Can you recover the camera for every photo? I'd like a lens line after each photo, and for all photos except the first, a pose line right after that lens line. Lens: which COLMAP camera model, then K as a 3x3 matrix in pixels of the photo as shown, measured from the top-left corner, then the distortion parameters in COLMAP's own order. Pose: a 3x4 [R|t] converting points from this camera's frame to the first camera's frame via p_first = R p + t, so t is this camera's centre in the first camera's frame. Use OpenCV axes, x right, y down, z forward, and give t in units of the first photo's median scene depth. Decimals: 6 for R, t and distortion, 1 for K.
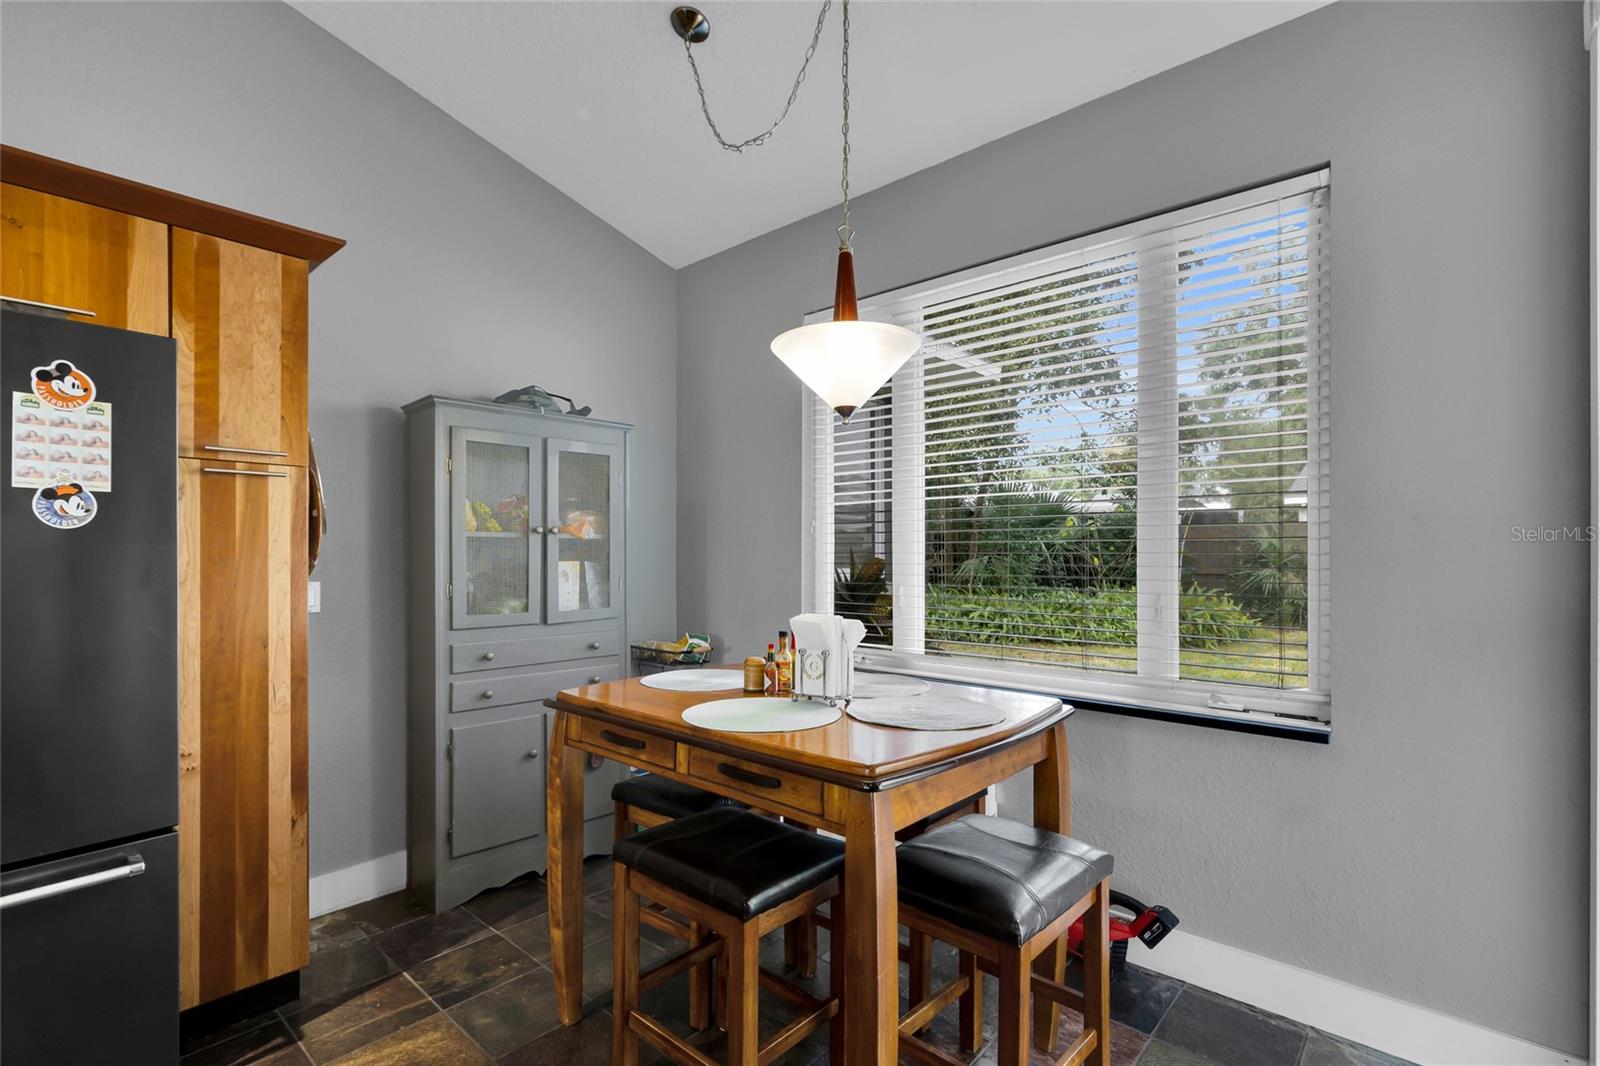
lens RADIAL K [[725.5, 0, 789.4], [0, 725.5, 549.8], [0, 0, 1]] dist [0.003452, -0.000425]
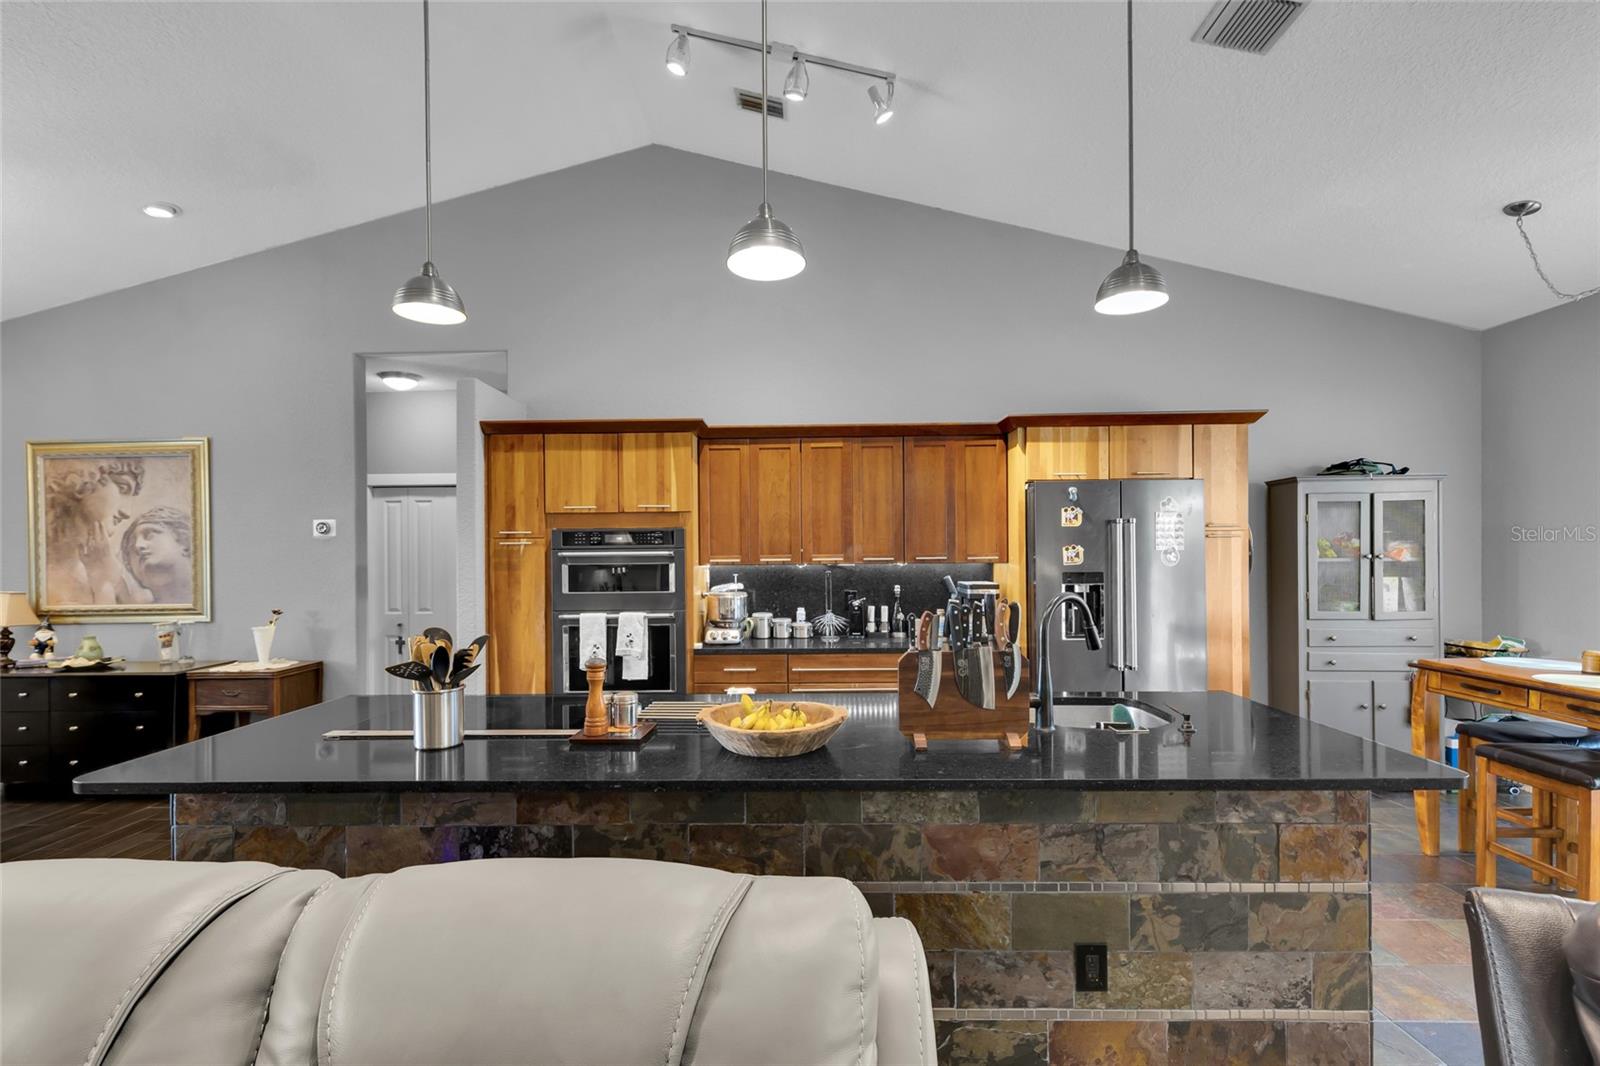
lens RADIAL K [[725.5, 0, 793.8], [0, 725.5, 556.7], [0, 0, 1]] dist [0.003452, -0.000425]
pose [[0.660308, -0.000914, -0.750994, -0.008289], [0.013140, 0.999860, 0.010337, -0.084266], [0.750880, -0.016694, 0.660228, -1.264275]]
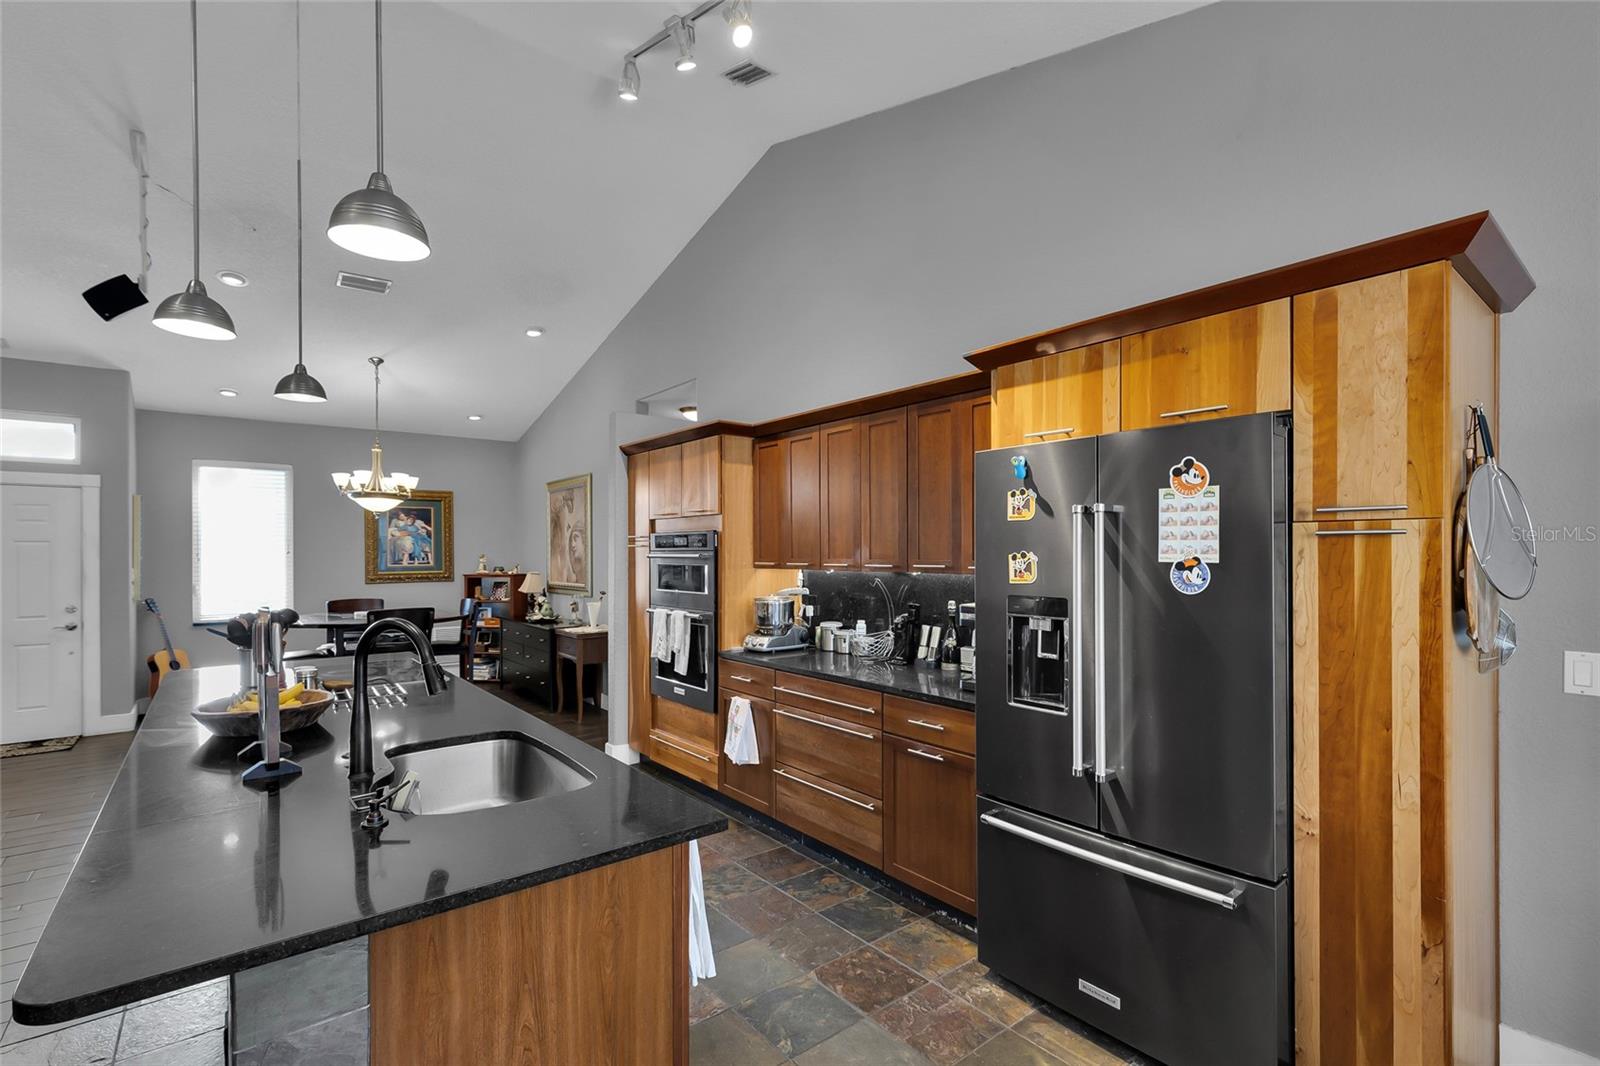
lens RADIAL K [[725.5, 0, 793.1], [0, 725.5, 553.8], [0, 0, 1]] dist [0.003452, -0.000425]
pose [[-0.161595, 0.006747, -0.986834, 0.260234], [0.009297, 0.999943, 0.005314, -0.090669], [0.986813, -0.008316, -0.161648, 0.446432]]
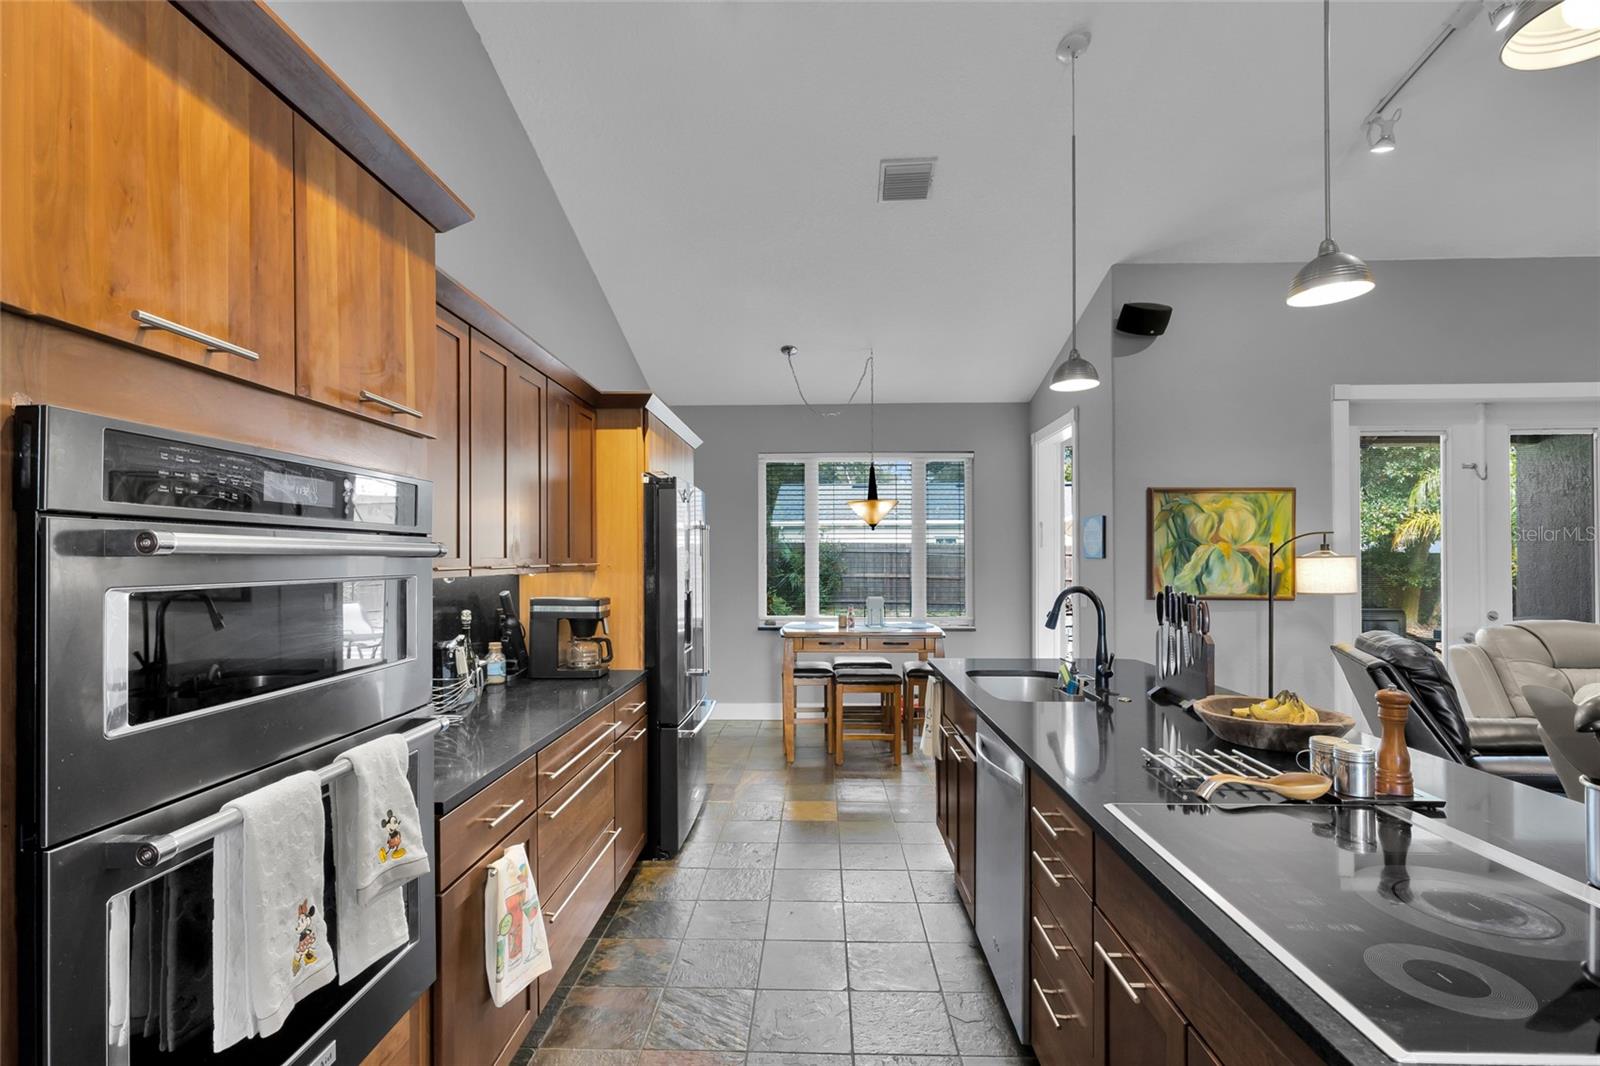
lens RADIAL K [[725.5, 0, 802.6], [0, 725.5, 555.4], [0, 0, 1]] dist [0.003452, -0.000425]
pose [[0.758459, -0.000717, 0.651720, -1.980857], [0.001664, 0.999998, -0.000836, -0.068205], [-0.651718, 0.001718, 0.758459, -0.961950]]
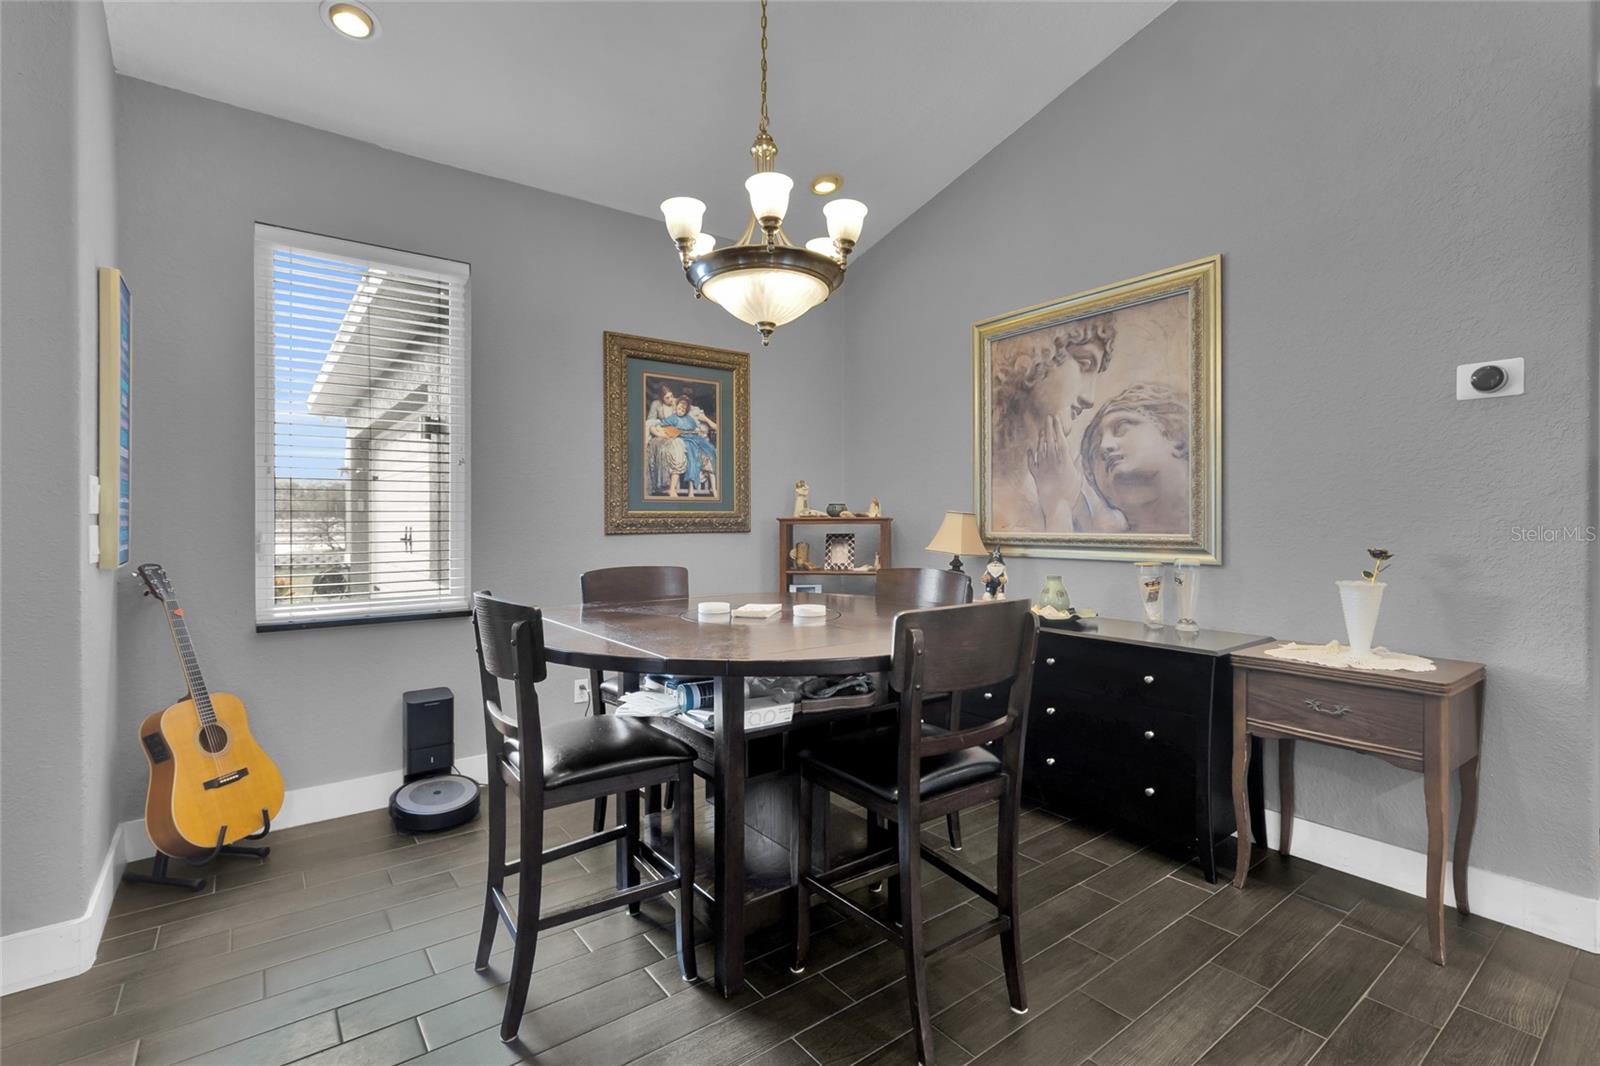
lens RADIAL K [[725.5, 0, 784.3], [0, 725.5, 518.1], [0, 0, 1]] dist [0.003452, -0.000425]
pose [[-0.196234, 0.001941, -0.980555, -1.544086], [0.007093, 0.999975, 0.000560, 0.032083], [0.980531, -0.006845, -0.196243, -1.693862]]
